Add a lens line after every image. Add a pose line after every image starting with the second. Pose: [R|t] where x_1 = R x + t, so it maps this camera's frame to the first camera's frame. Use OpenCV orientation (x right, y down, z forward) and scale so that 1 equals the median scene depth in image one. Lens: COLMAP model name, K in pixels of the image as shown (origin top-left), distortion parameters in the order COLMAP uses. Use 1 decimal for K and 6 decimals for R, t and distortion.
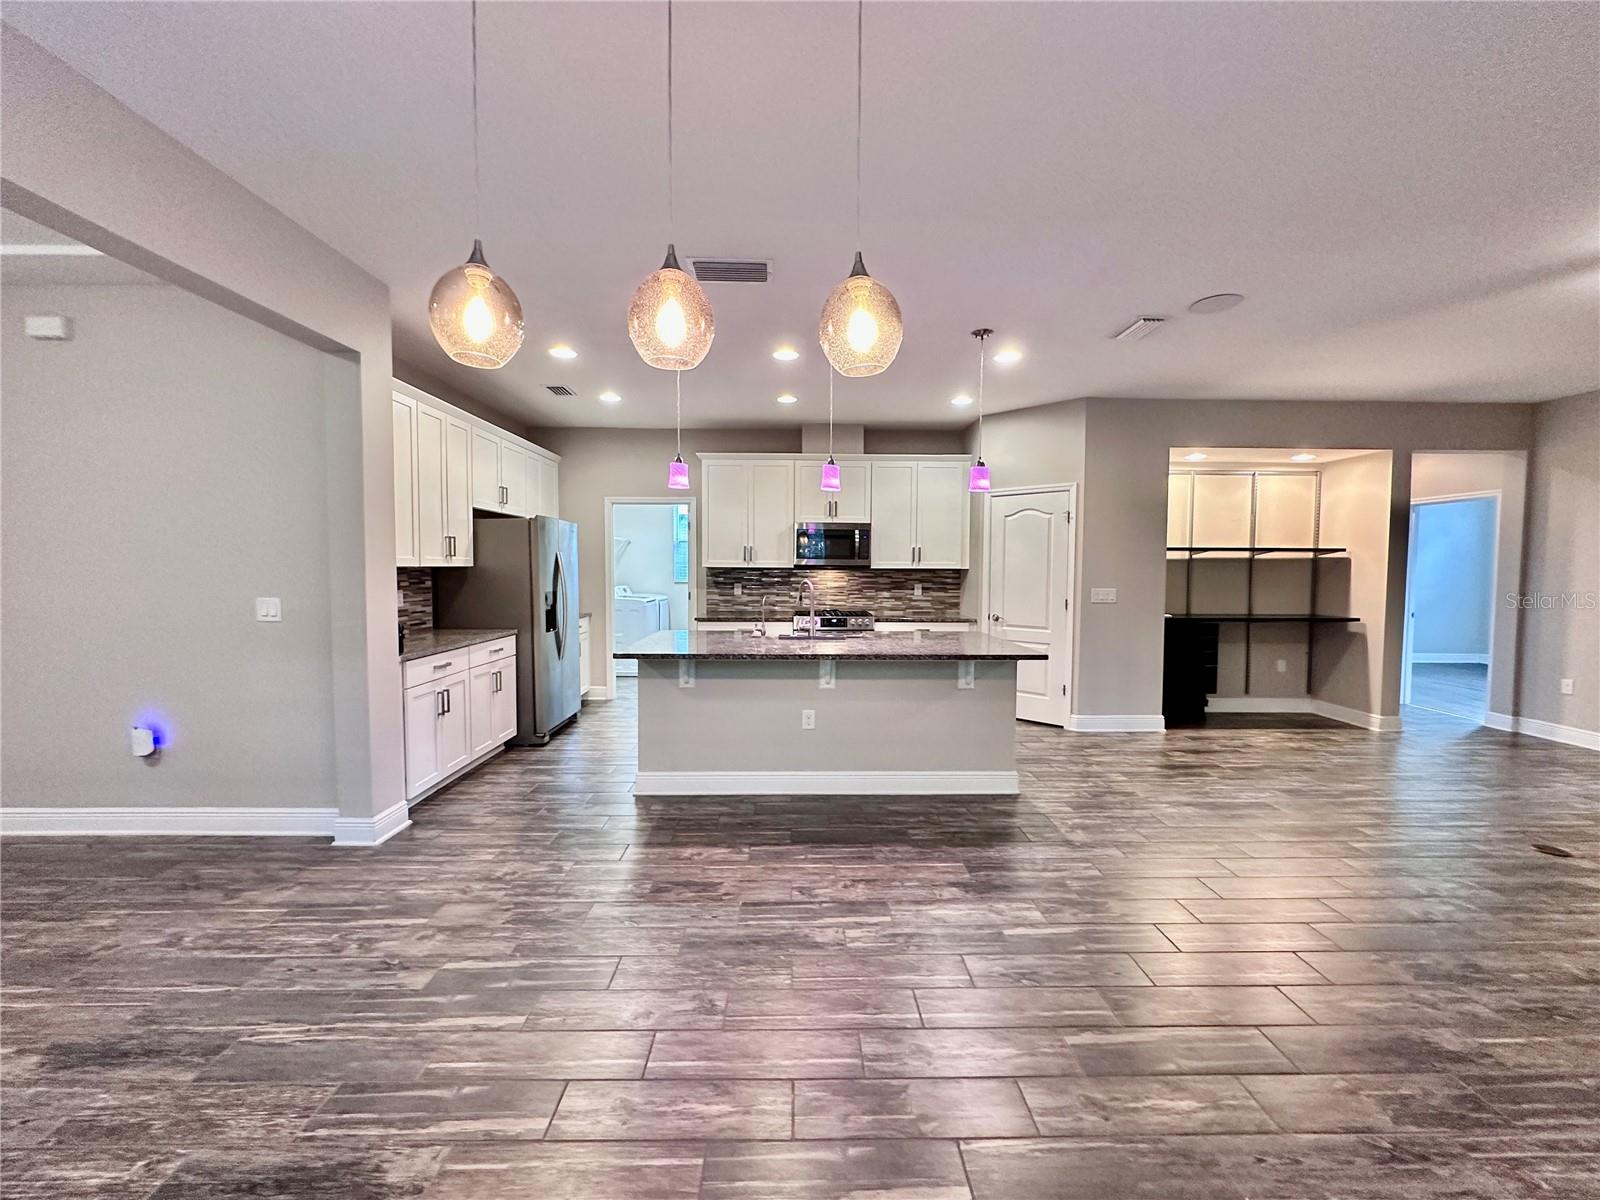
lens RADIAL K [[637.1, 0, 805.9], [0, 637.1, 591.7], [0, 0, 1]] dist [-0.003607, 0.000370]
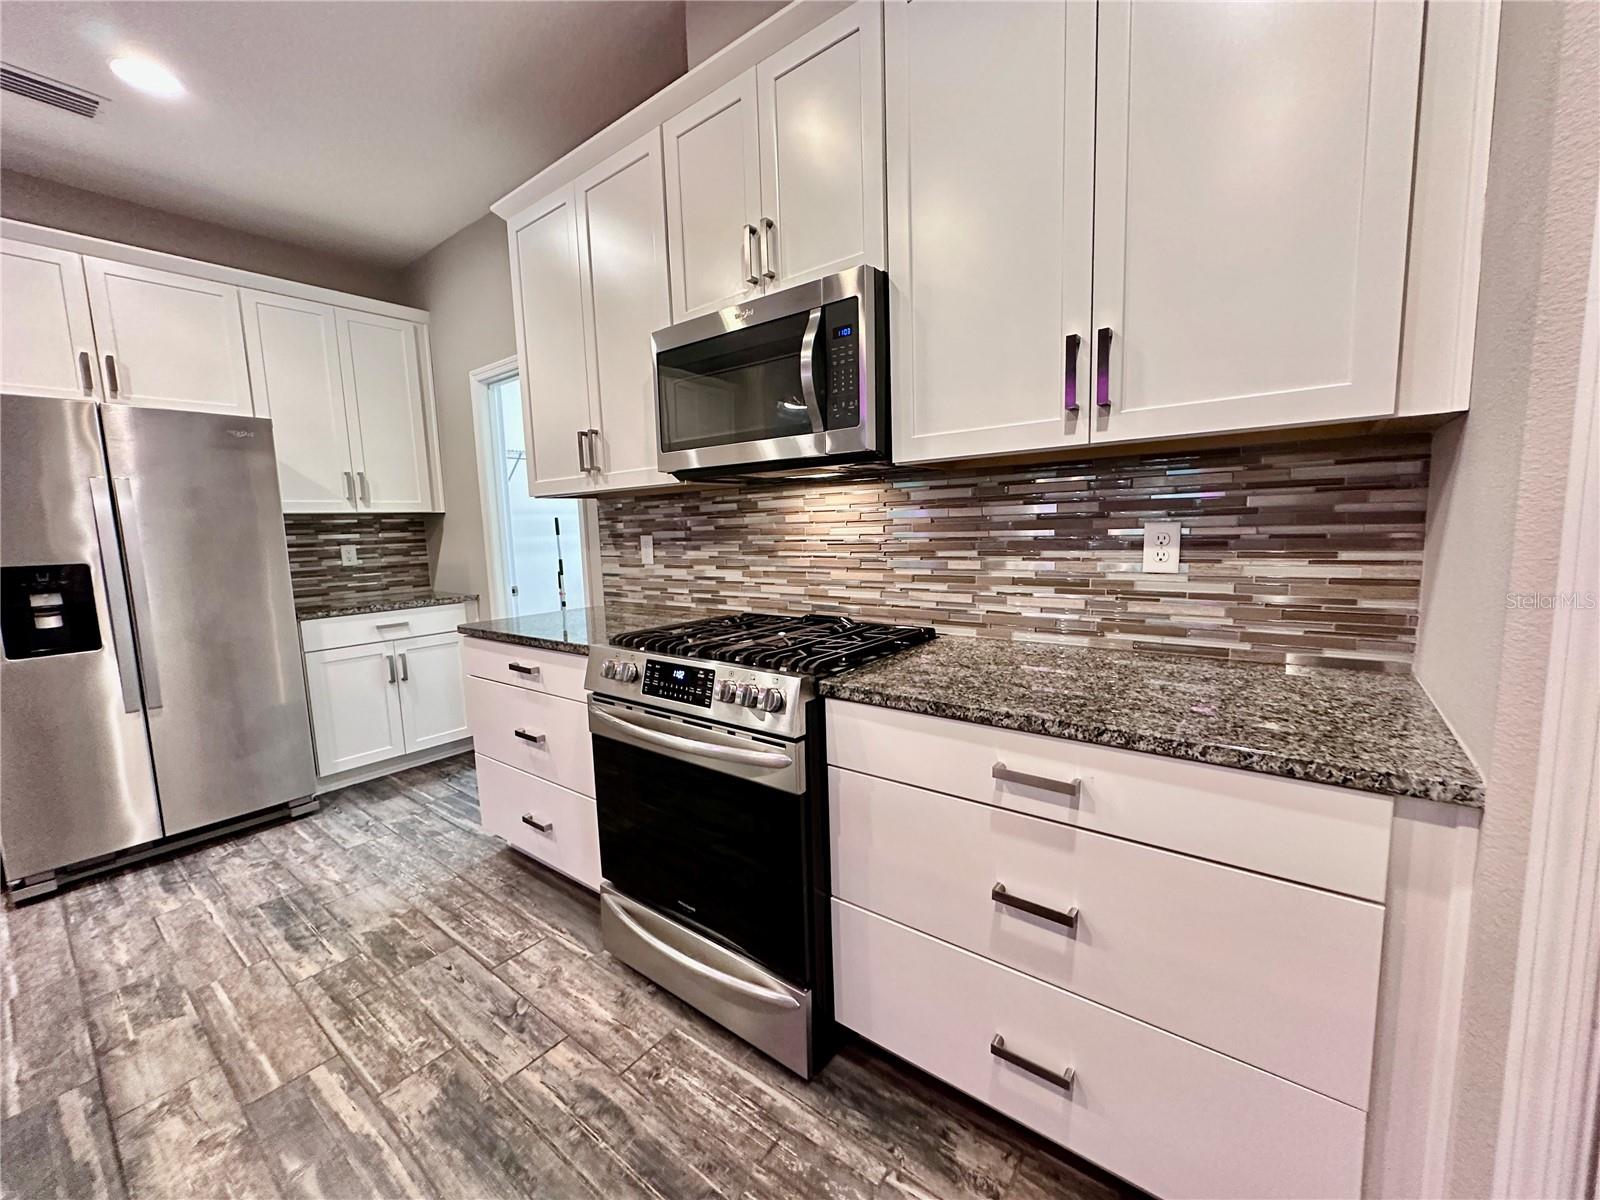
lens RADIAL K [[637.1, 0, 804.9], [0, 637.1, 599.8], [0, 0, 1]] dist [-0.003607, 0.000370]
pose [[0.776404, 0.044314, -0.628676, 0.395321], [0.012803, 0.996210, 0.086033, -0.010543], [0.630106, -0.074845, 0.772894, 1.341947]]
